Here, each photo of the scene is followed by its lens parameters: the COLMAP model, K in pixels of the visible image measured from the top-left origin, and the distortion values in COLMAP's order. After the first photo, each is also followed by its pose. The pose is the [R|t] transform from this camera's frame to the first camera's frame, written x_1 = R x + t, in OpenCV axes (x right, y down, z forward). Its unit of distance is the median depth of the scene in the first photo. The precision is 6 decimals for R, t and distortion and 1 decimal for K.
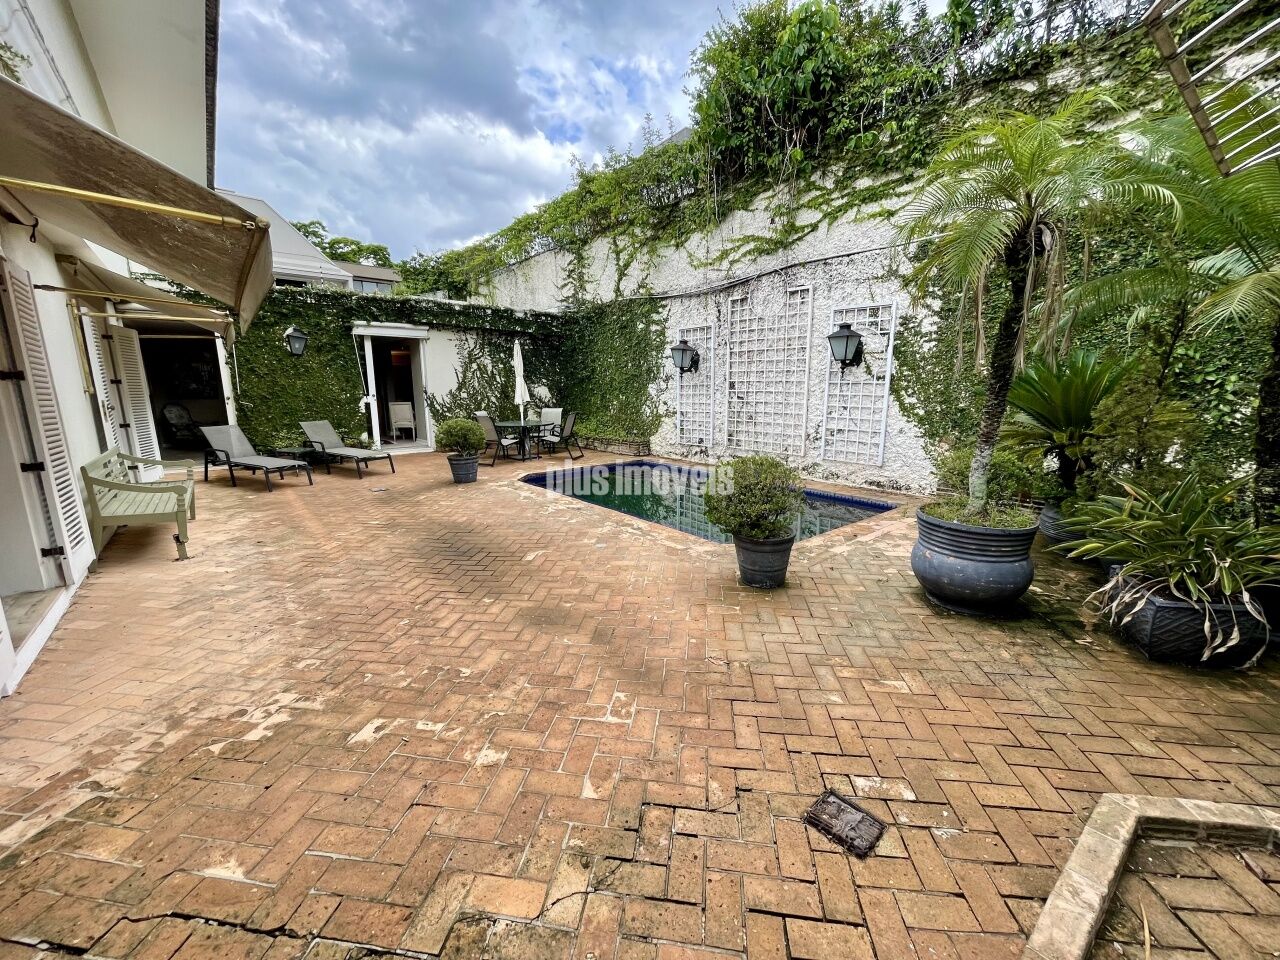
lens RADIAL K [[516.9, 0, 644.9], [0, 516.9, 482.5], [0, 0, 1]] dist [-0.001539, 0.000384]
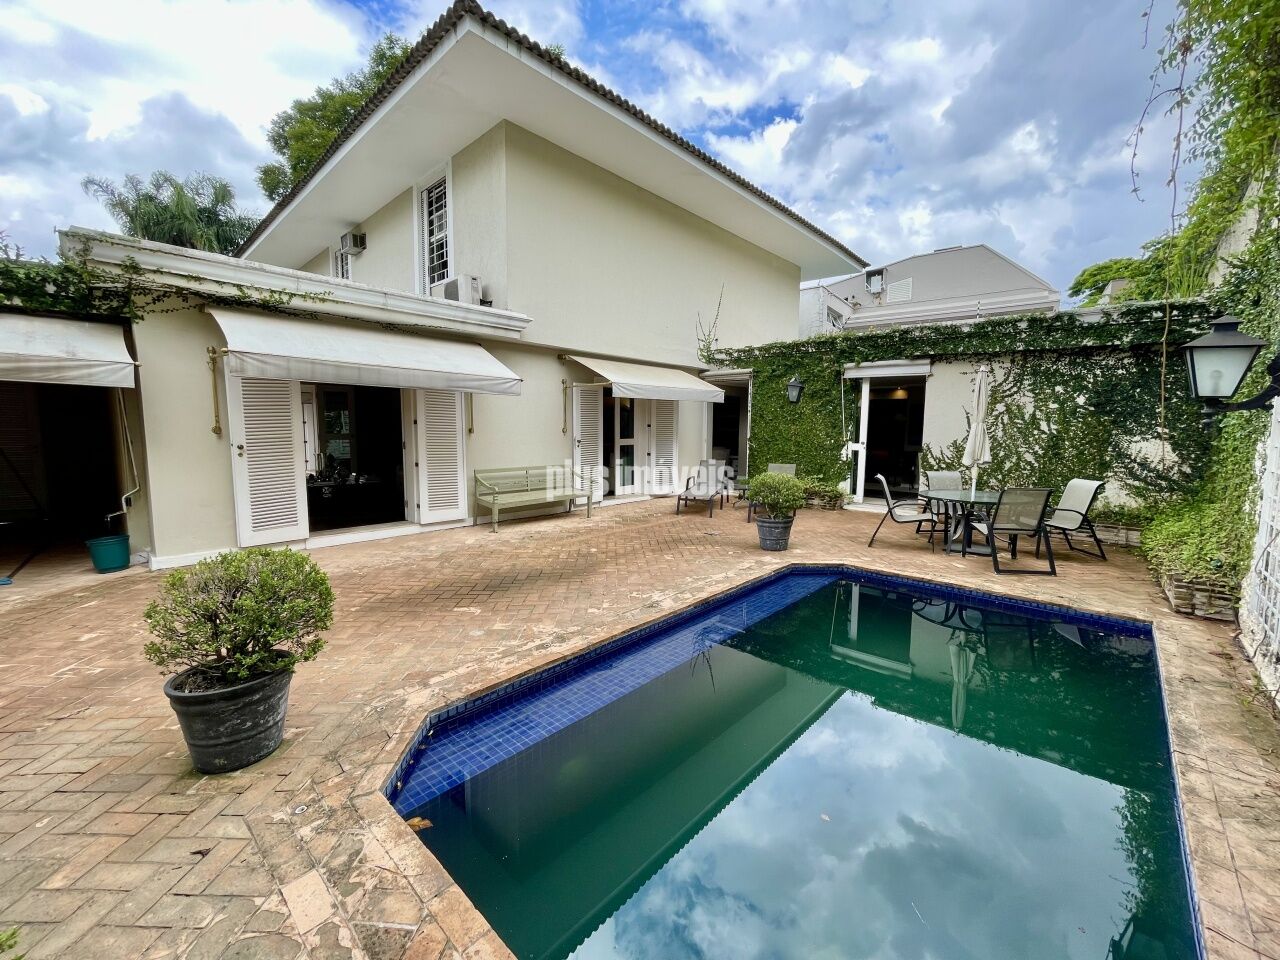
lens RADIAL K [[516.9, 0, 634.7], [0, 516.9, 478.1], [0, 0, 1]] dist [-0.001539, 0.000384]
pose [[0.125161, 0.110834, -0.985926, 0.325140], [-0.199717, 0.976213, 0.084389, -0.104880], [0.971827, 0.186344, 0.144319, 0.495632]]
